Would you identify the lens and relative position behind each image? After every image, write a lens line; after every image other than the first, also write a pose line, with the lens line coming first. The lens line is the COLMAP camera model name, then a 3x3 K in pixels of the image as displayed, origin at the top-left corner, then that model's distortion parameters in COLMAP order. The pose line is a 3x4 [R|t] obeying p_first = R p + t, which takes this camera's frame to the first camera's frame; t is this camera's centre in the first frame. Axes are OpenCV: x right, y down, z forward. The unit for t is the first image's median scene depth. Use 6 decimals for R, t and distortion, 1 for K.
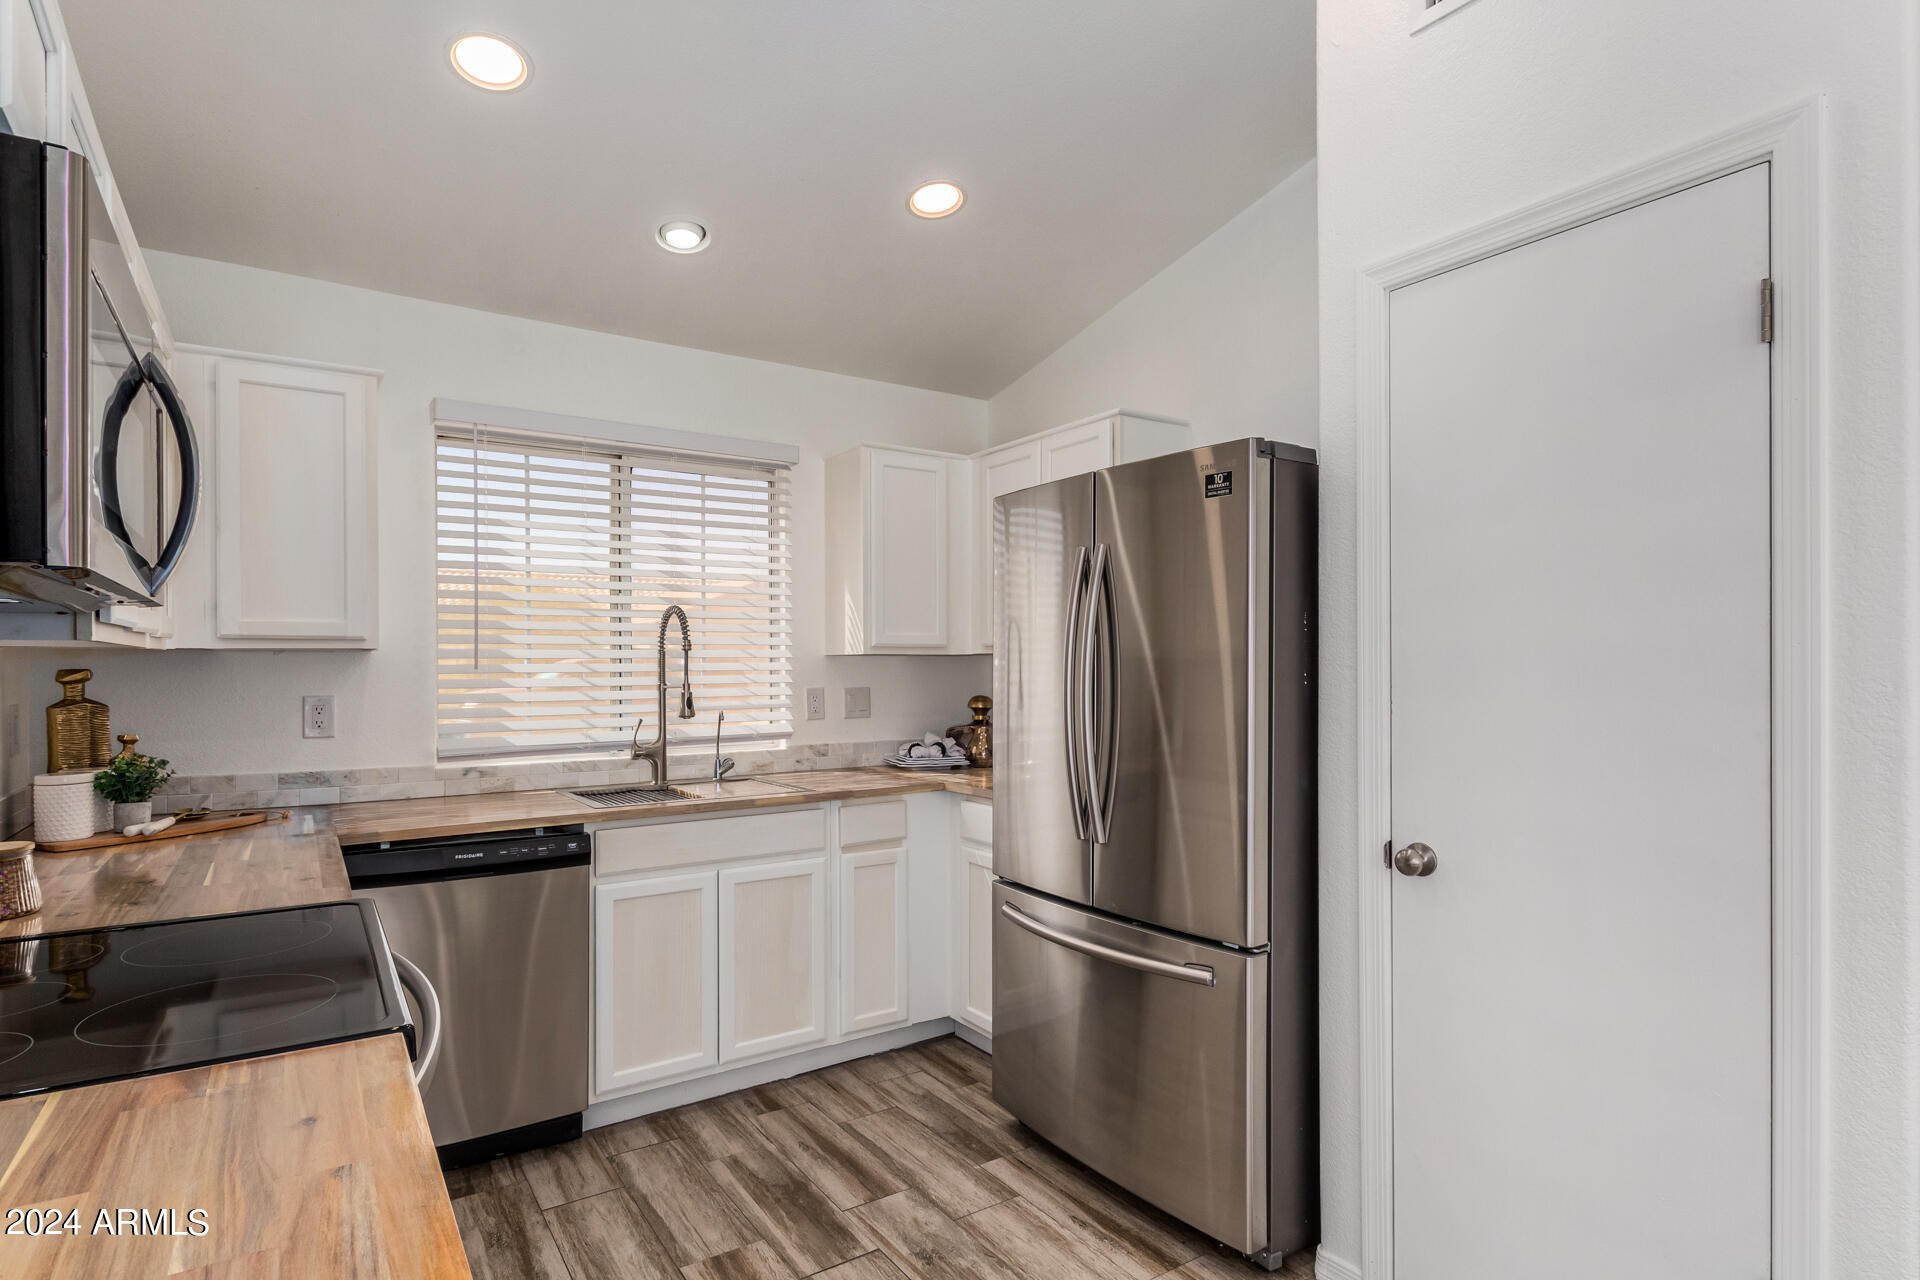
lens RADIAL K [[1016.9, 0, 957.5], [0, 1016.9, 655.2], [0, 0, 1]] dist [0.005226, 0.000172]
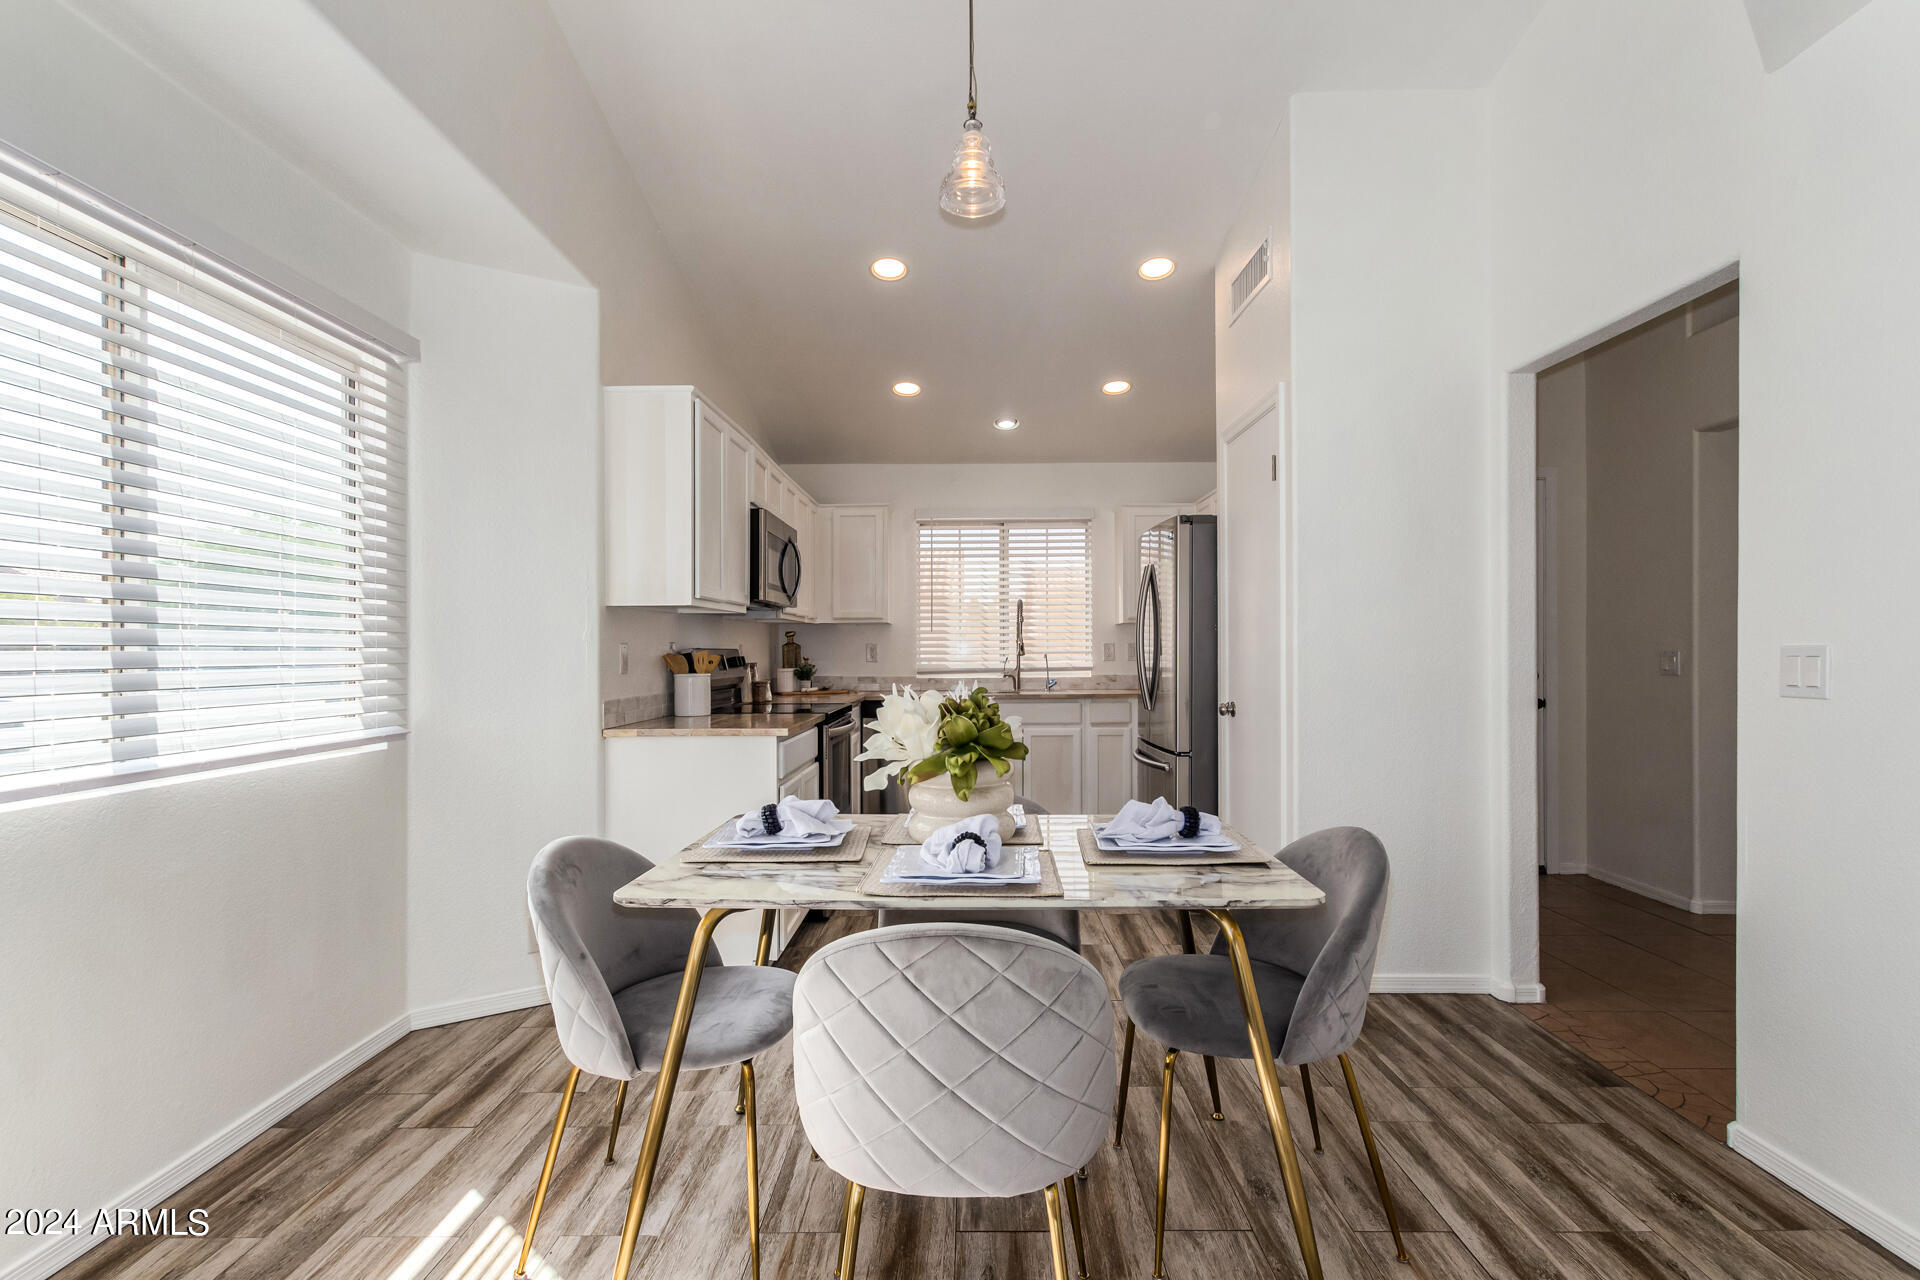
lens RADIAL K [[924.3, 0, 954.6], [0, 924.3, 648.8], [0, 0, 1]] dist [0.013280, -0.000744]
pose [[0.827128, -0.001249, -0.562012, 0.702776], [0.007425, 0.999935, 0.008705, 0.033571], [0.561964, -0.011373, 0.827083, -0.627901]]
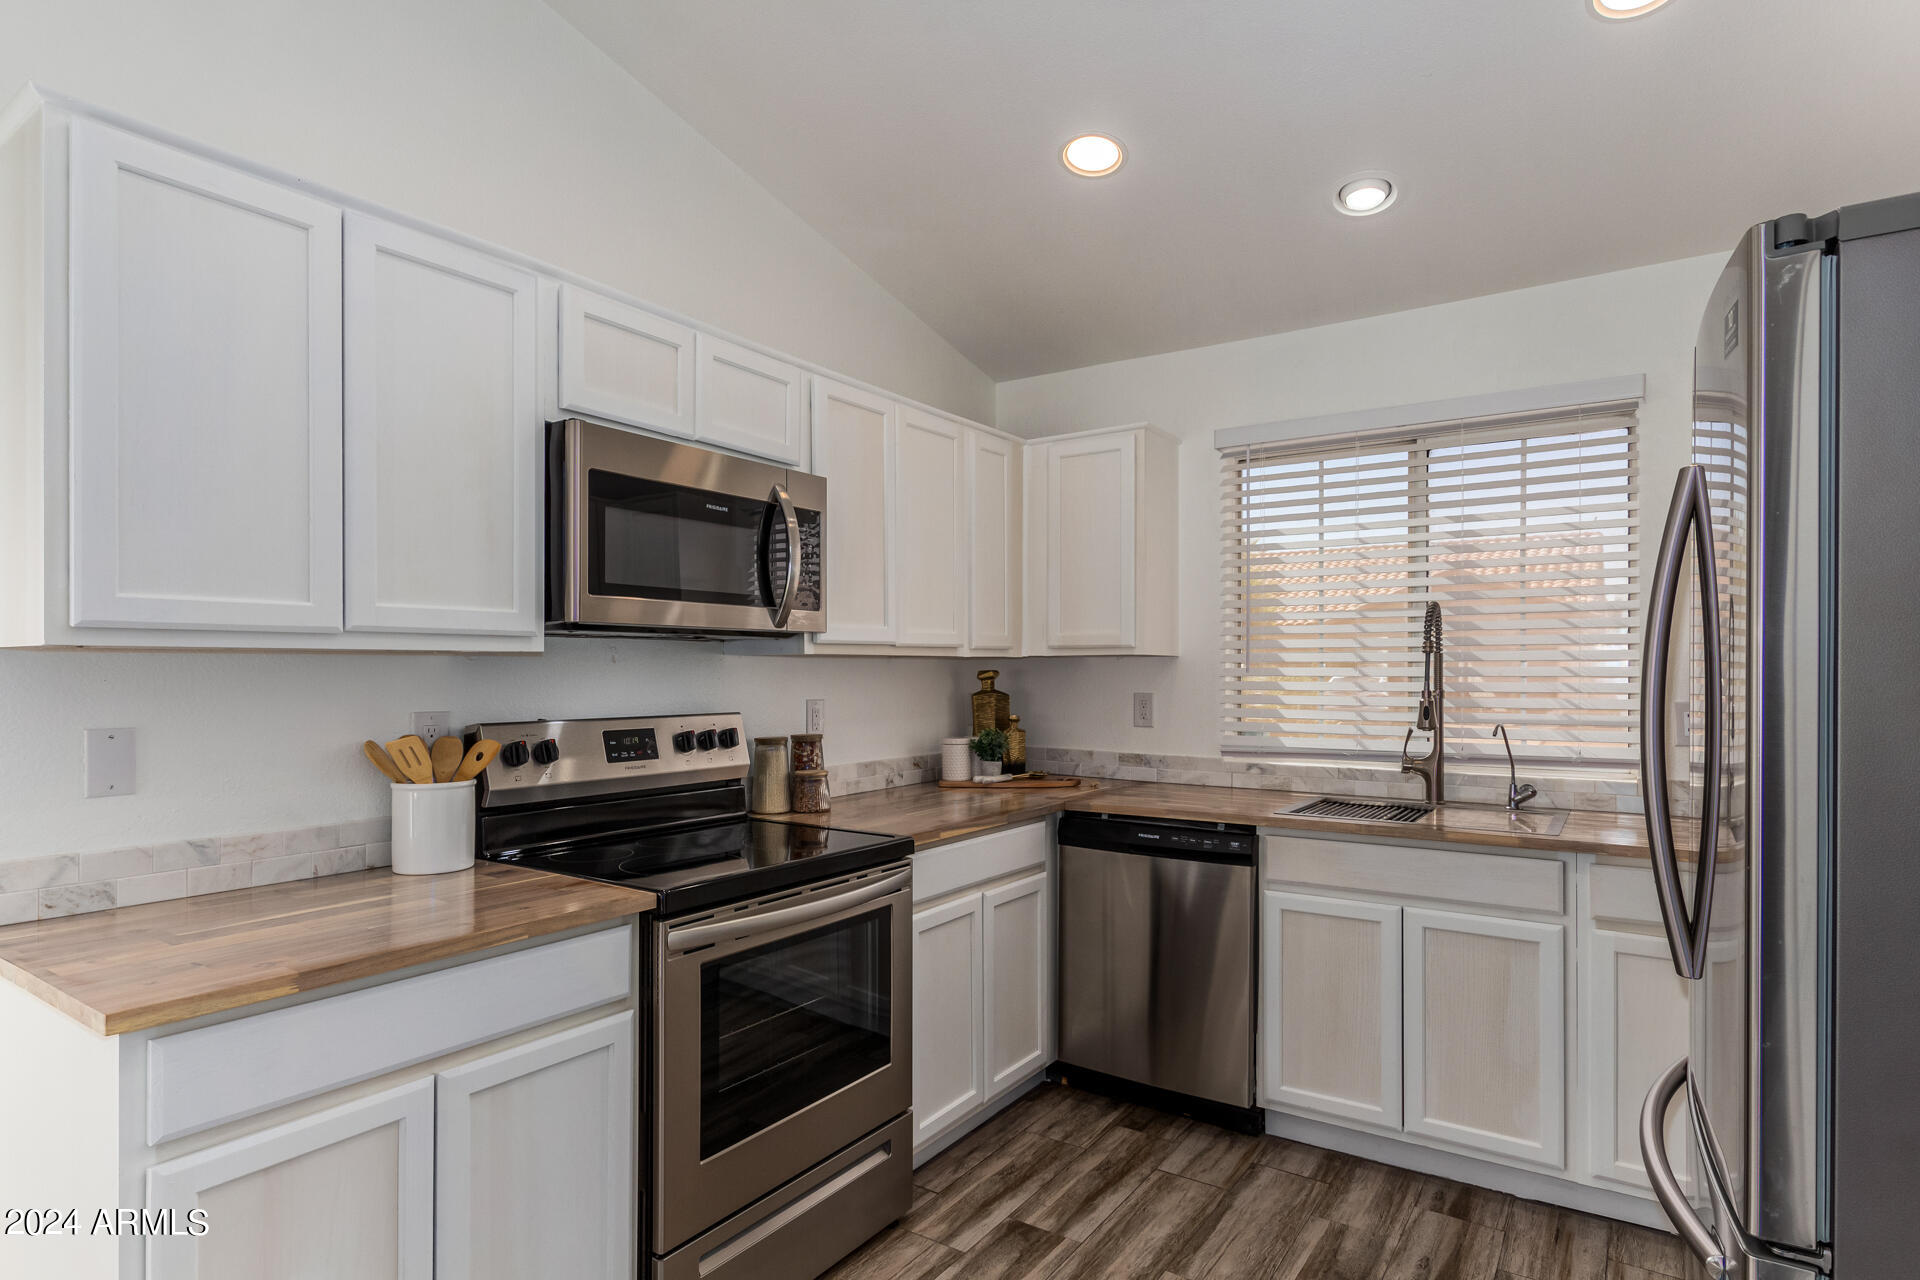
lens RADIAL K [[1041.9, 0, 955.6], [0, 1041.9, 651.1], [0, 0, 1]] dist [0.007355, -0.001568]
pose [[0.358342, -0.011625, -0.933518, 0.464548], [0.006876, 0.999928, -0.009812, -0.000134], [0.933565, -0.002903, 0.358397, 0.329087]]
